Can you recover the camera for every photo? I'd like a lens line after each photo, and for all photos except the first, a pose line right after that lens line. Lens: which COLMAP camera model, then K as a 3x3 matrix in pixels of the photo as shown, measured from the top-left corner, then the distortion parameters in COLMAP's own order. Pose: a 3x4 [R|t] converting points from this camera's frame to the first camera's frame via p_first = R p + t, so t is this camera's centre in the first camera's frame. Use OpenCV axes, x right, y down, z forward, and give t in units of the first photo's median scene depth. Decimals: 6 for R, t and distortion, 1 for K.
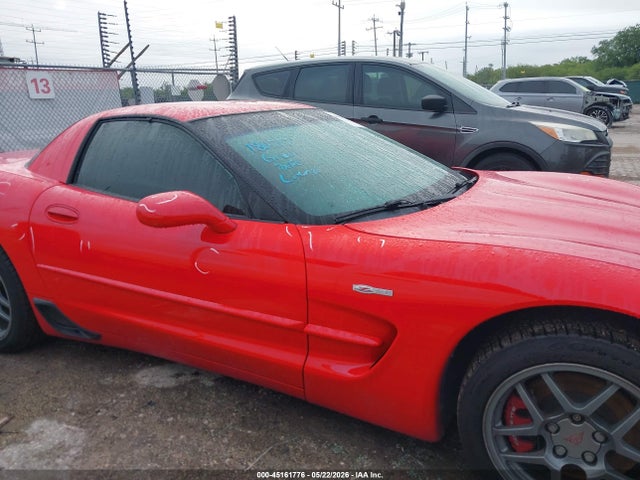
lens RADIAL K [[500.7, 0, 320.5], [0, 500.7, 239.3], [0, 0, 1]] dist [0.009943, -0.016345]
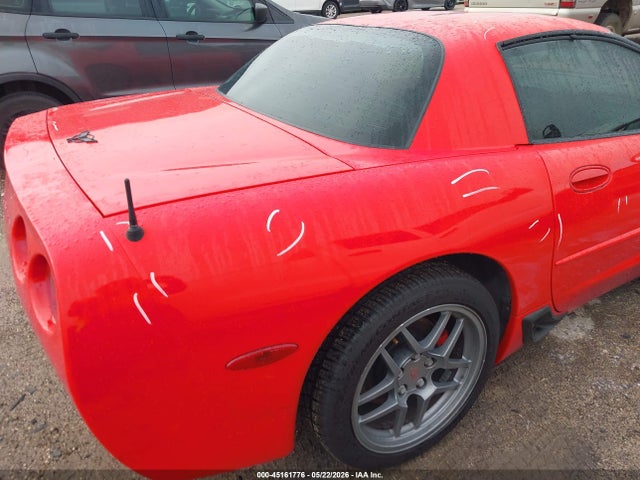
lens RADIAL K [[500.7, 0, 315.8], [0, 500.7, 251.4], [0, 0, 1]] dist [0.009943, -0.016345]
pose [[0.535426, -0.386233, 0.751095, -1.282369], [0.247134, 0.922032, 0.297962, -0.262301], [-0.807616, 0.026084, 0.589131, 0.862773]]
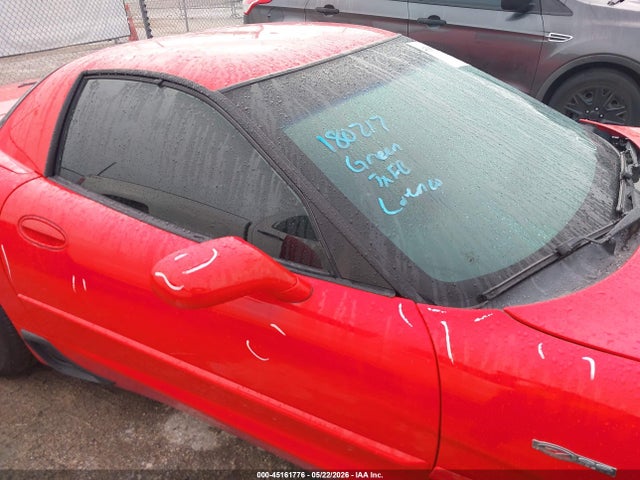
lens RADIAL K [[500.7, 0, 318.1], [0, 500.7, 242.4], [0, 0, 1]] dist [0.009943, -0.016345]
pose [[0.999353, 0.007982, -0.035074, -0.114468], [0.000105, 0.974418, 0.224744, -0.183166], [0.035970, -0.224602, 0.973786, 0.339989]]
